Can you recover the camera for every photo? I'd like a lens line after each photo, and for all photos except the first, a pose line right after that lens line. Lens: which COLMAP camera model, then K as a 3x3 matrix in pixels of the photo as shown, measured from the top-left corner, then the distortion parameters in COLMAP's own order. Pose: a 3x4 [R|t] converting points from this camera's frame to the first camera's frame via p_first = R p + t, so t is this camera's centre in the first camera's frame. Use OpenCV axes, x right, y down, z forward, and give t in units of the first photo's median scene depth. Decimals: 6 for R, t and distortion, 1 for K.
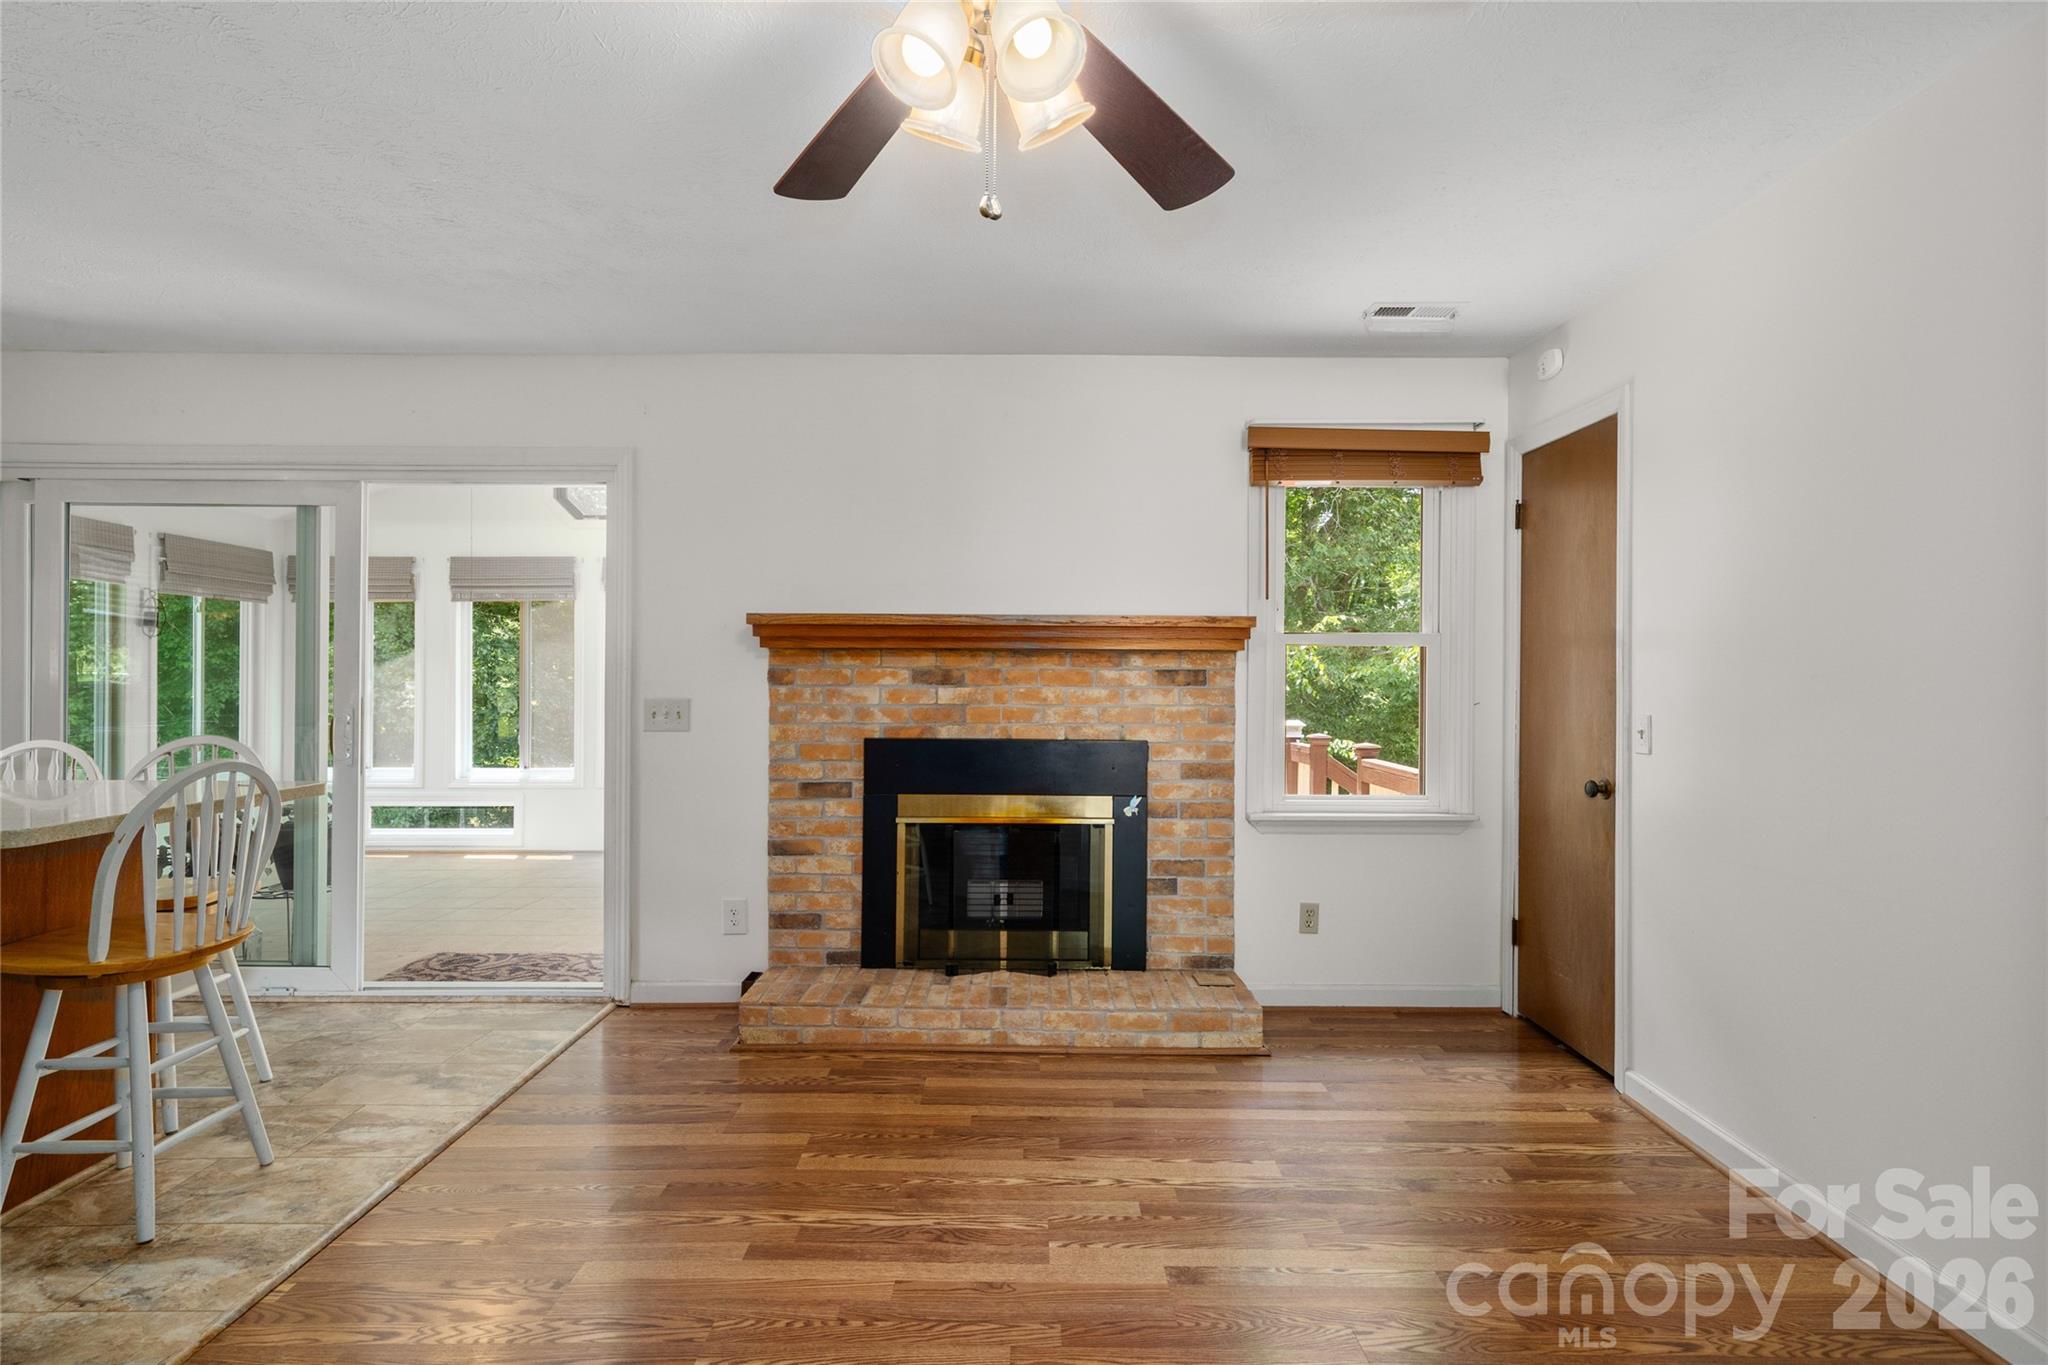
lens RADIAL K [[1008.3, 0, 1030.7], [0, 1008.3, 679.2], [0, 0, 1]] dist [0.001452, 0.000916]
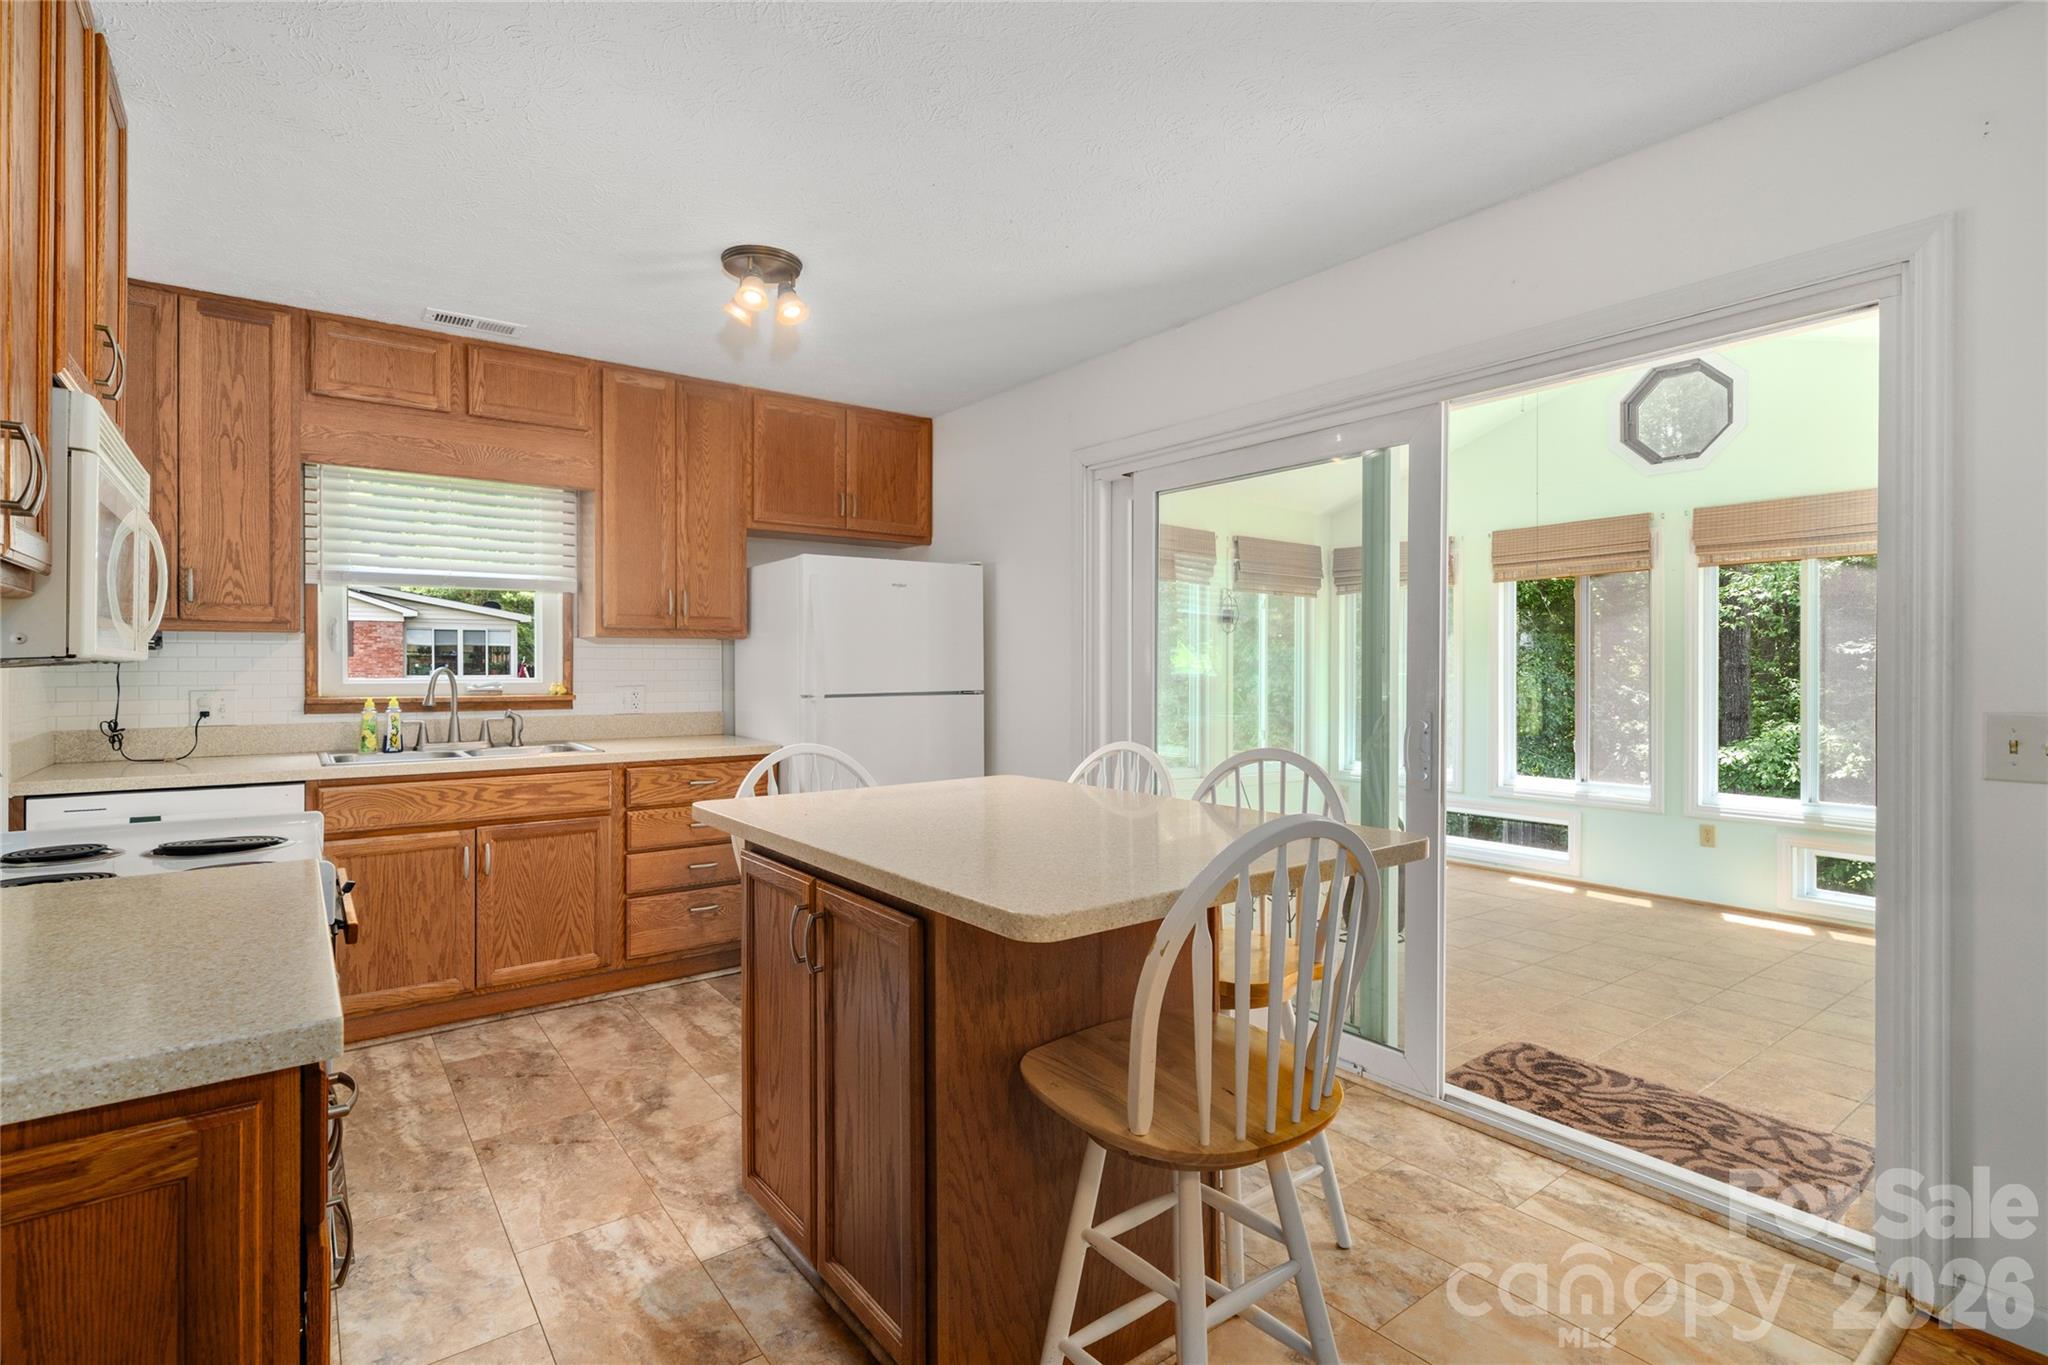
lens RADIAL K [[975.8, 0, 1022.3], [0, 975.8, 668.0], [0, 0, 1]] dist [0.004253, -0.000727]
pose [[0.597496, -0.004377, -0.801860, -0.278029], [0.001980, 0.999990, -0.003983, -0.001203], [0.801869, 0.000792, 0.597499, 0.334670]]
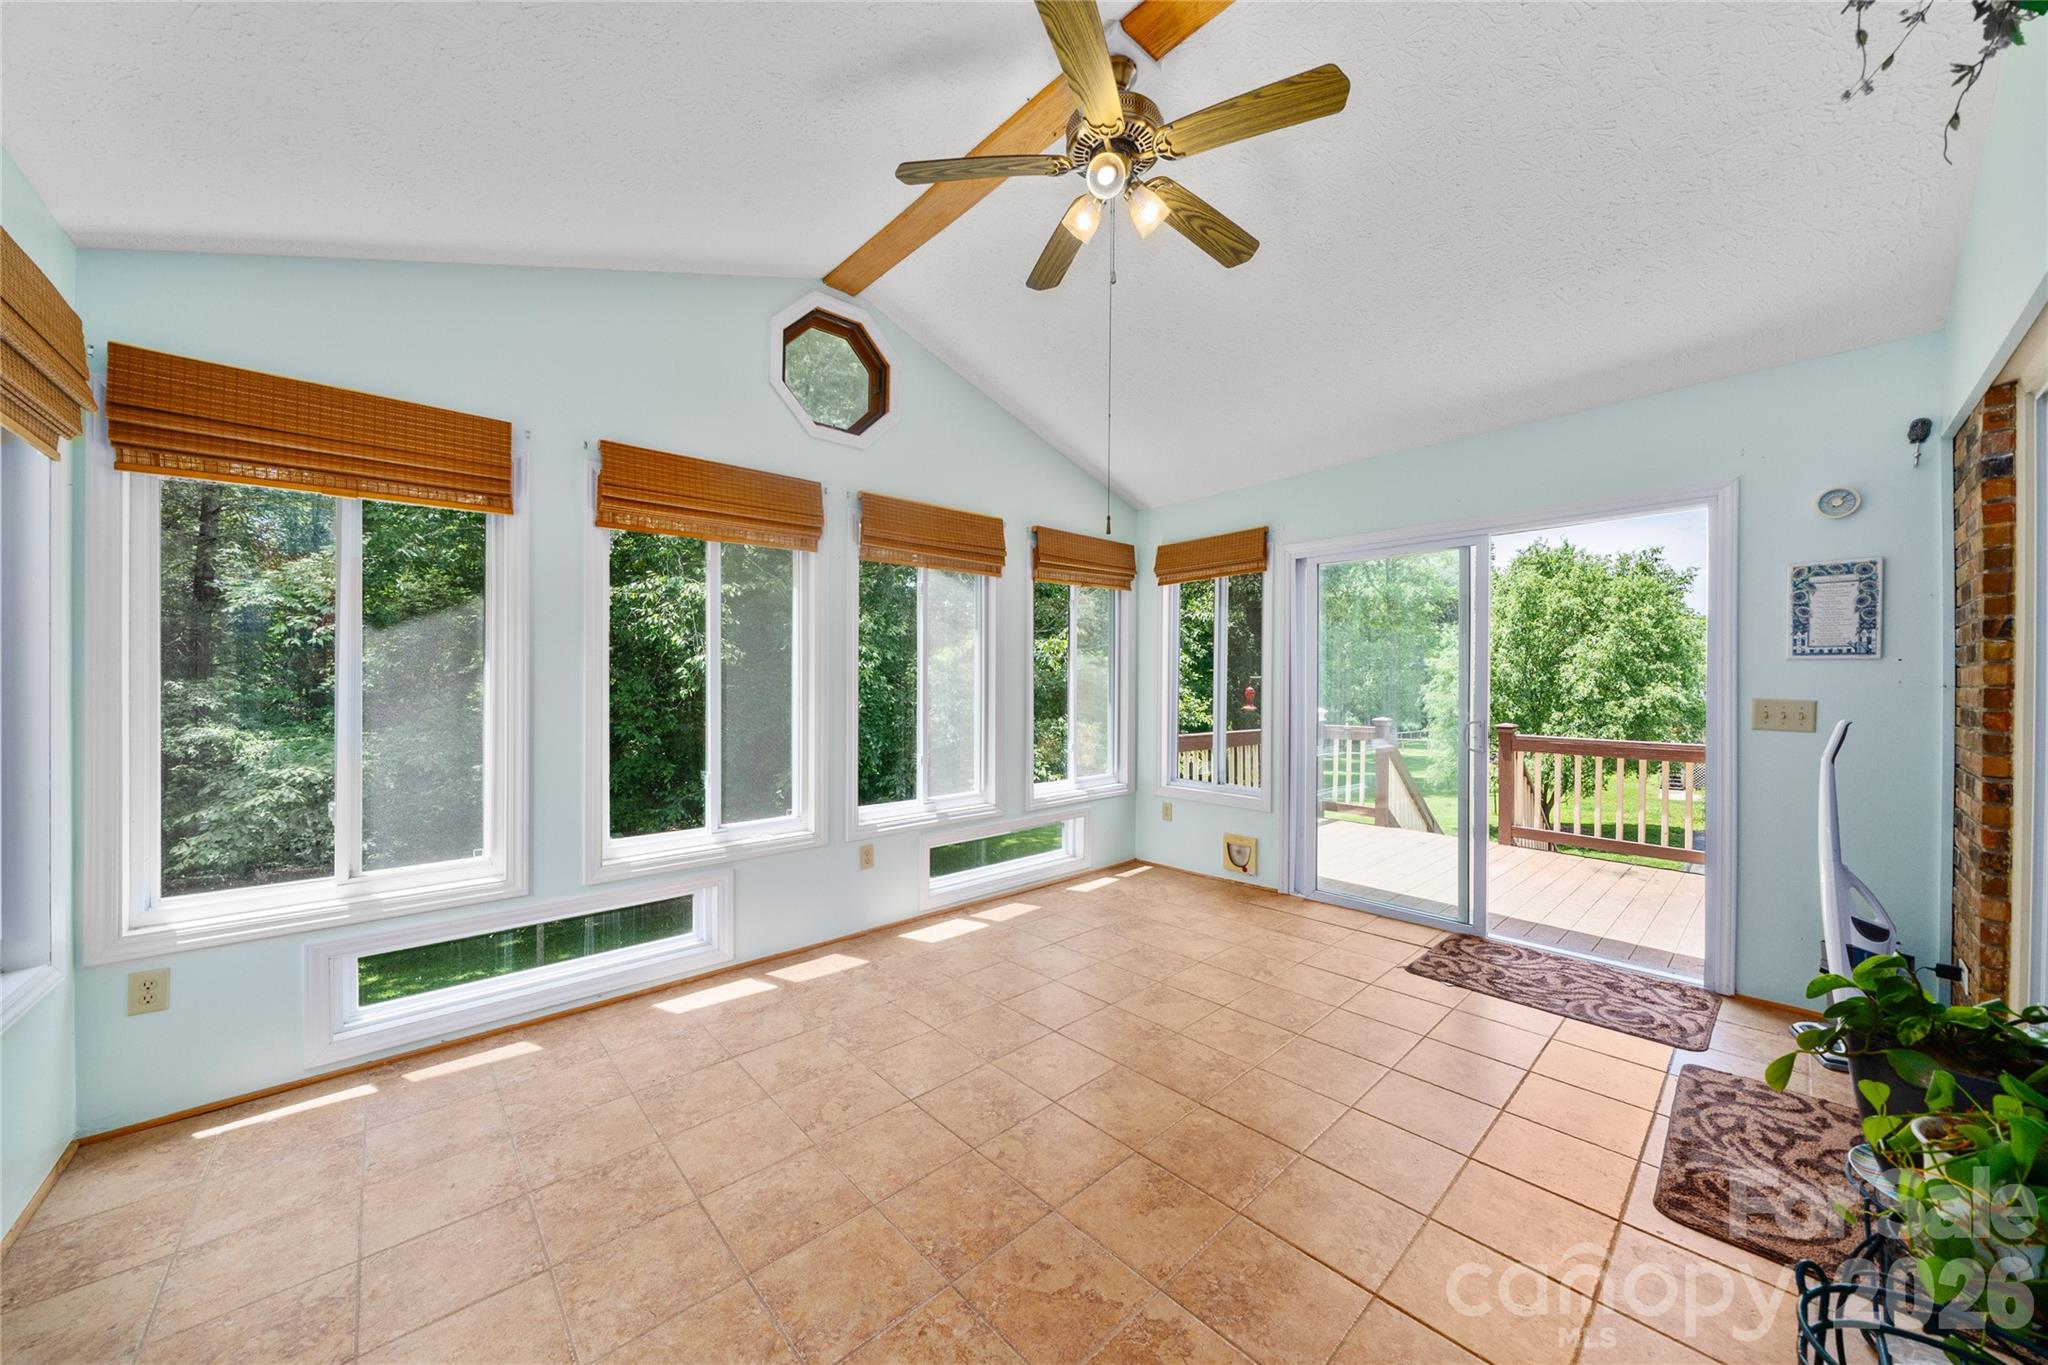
lens RADIAL K [[712.9, 0, 1001.6], [0, 712.9, 673.2], [0, 0, 1]] dist [-0.007959, -0.000388]
pose [[0.754353, -0.000133, 0.656468, -1.291977], [0.006885, 0.999947, -0.007709, 0.007689], [-0.656432, 0.010335, 0.754314, 1.151653]]
